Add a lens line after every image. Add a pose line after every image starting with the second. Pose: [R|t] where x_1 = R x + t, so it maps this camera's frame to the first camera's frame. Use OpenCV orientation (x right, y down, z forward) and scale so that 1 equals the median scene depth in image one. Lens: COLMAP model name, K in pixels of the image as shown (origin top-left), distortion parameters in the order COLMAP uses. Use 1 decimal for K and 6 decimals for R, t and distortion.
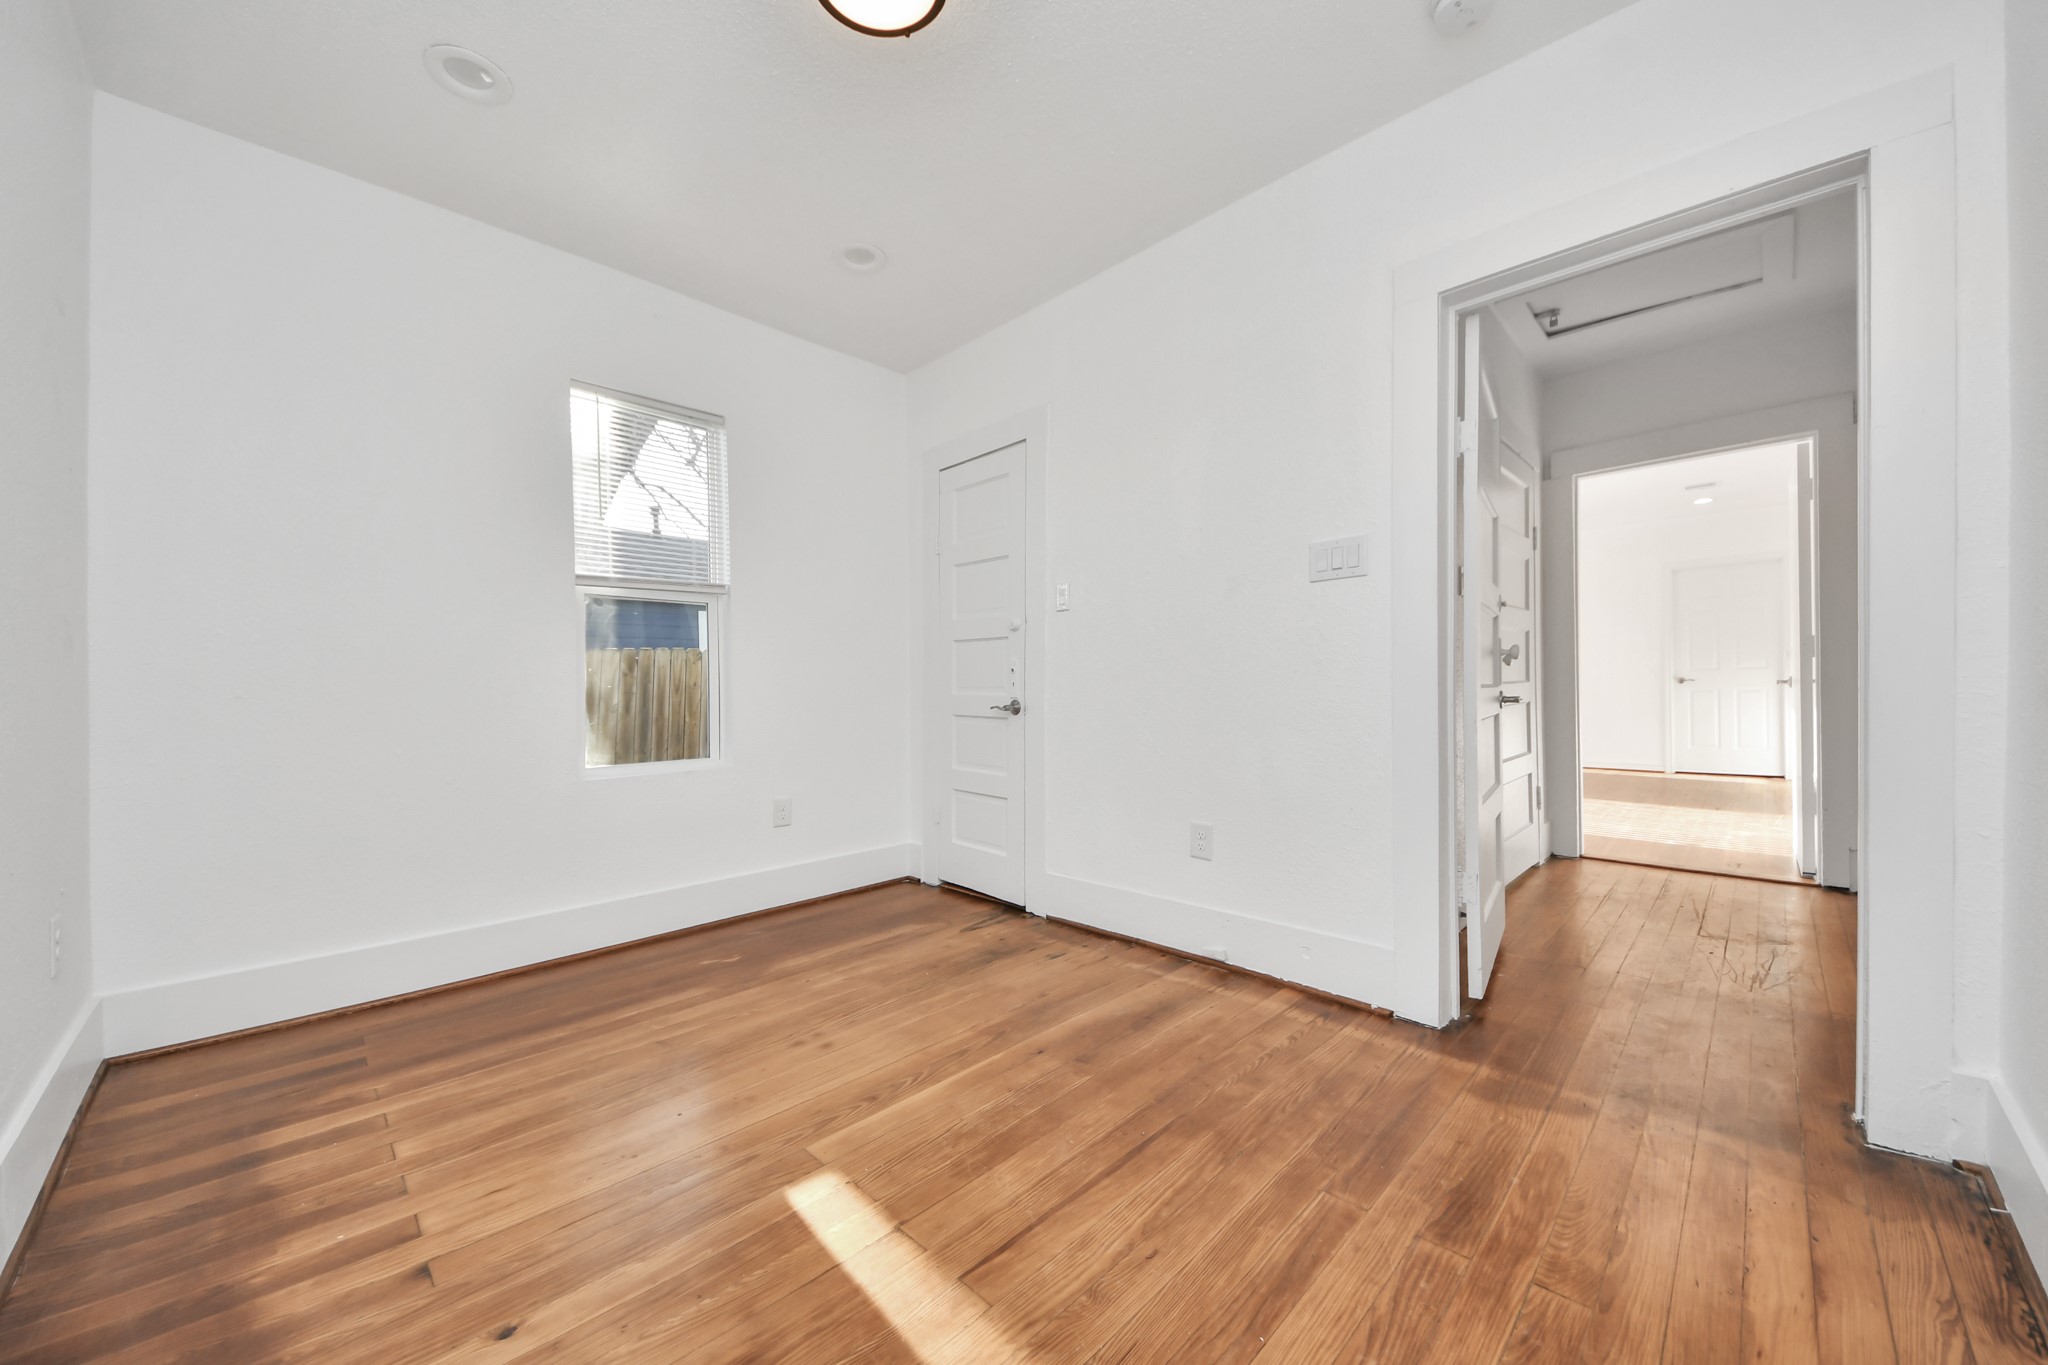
lens RADIAL K [[746.7, 0, 1022.7], [0, 746.7, 678.9], [0, 0, 1]] dist [0.075021, -0.034816]
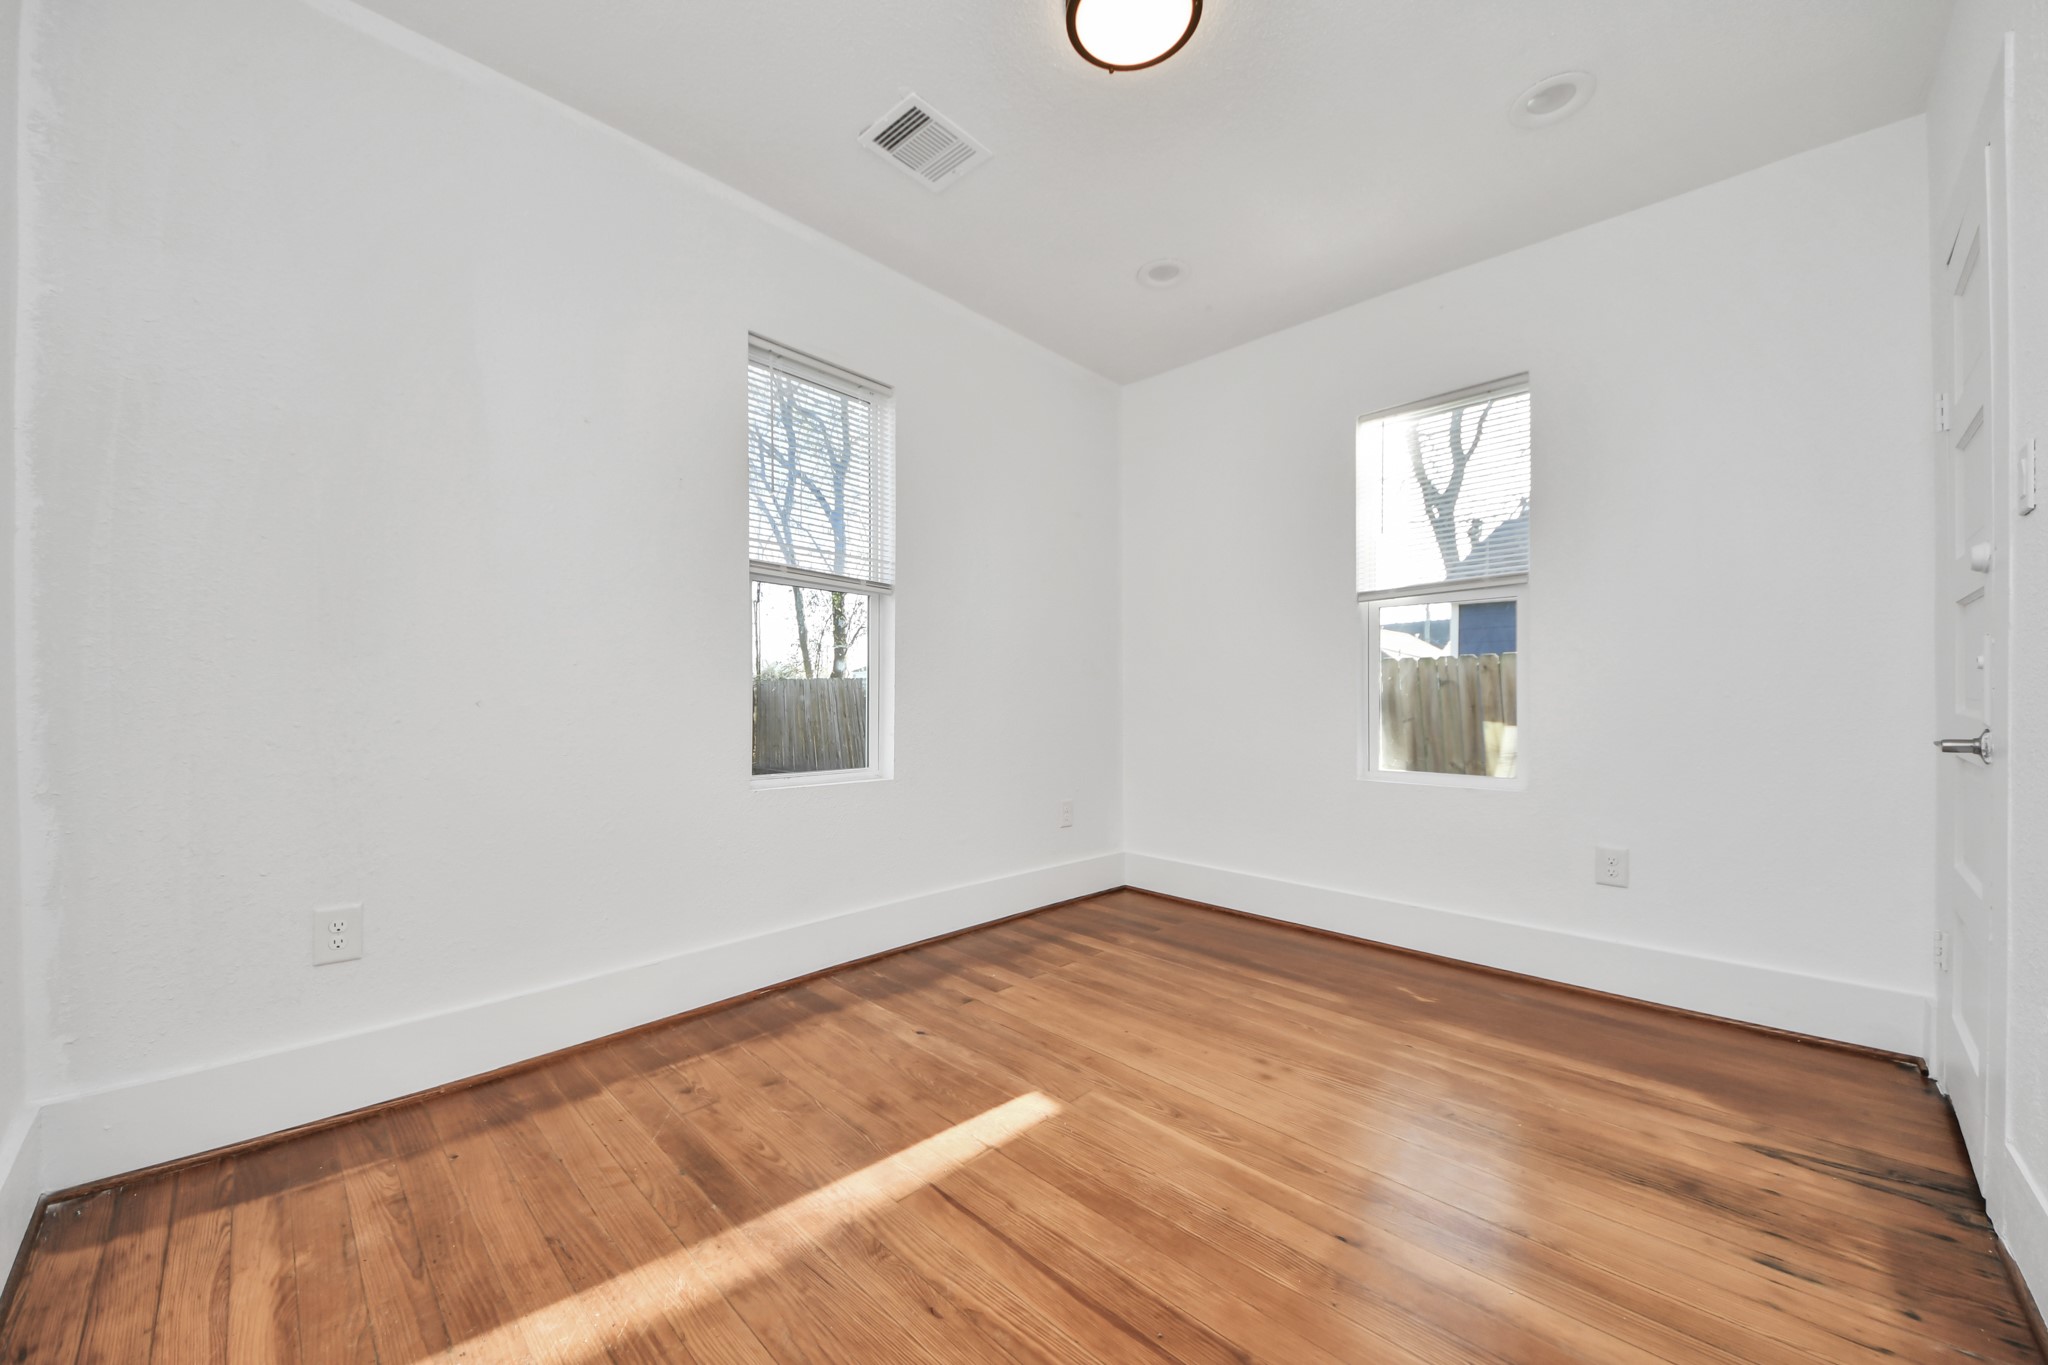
lens RADIAL K [[768.0, 0, 1024.0], [0, 768.0, 682.5], [0, 0, 1]] dist [0.081007, -0.038965]
pose [[0.012936, -0.010896, -0.999857, 0.705007], [0.013304, 0.999854, -0.010724, 0.003144], [0.999828, -0.013163, 0.013079, 0.689849]]
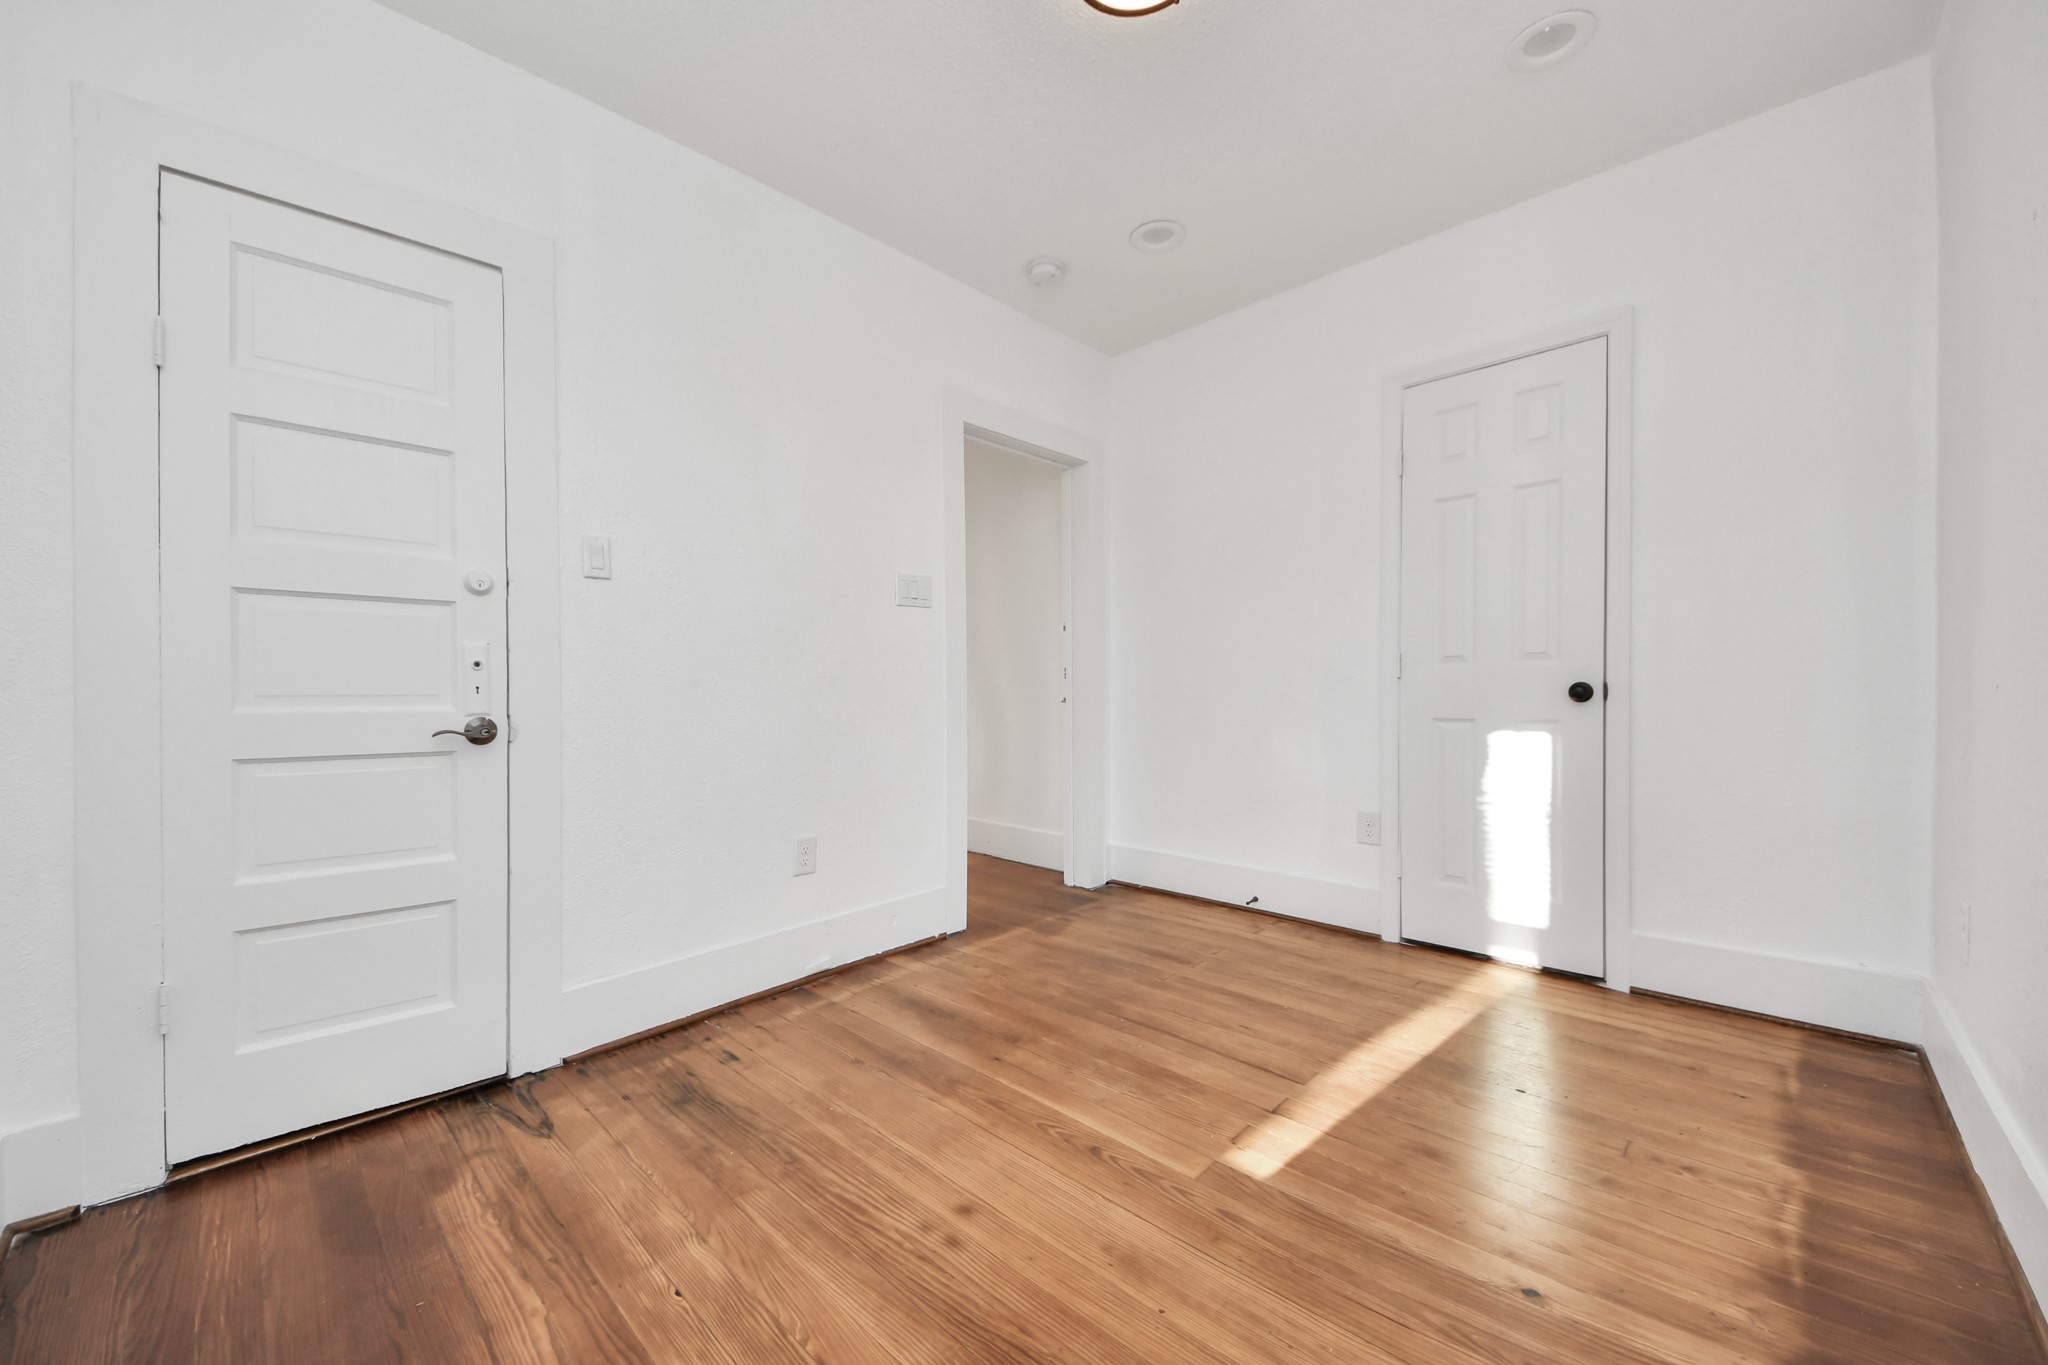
lens RADIAL K [[768.0, 0, 1024.0], [0, 768.0, 682.5], [0, 0, 1]] dist [0.081007, -0.038965]
pose [[-0.028001, 0.024510, 0.999307, -0.977369], [-0.006047, 0.999677, -0.024689, 0.021852], [-0.999590, -0.006734, -0.027844, 0.961731]]
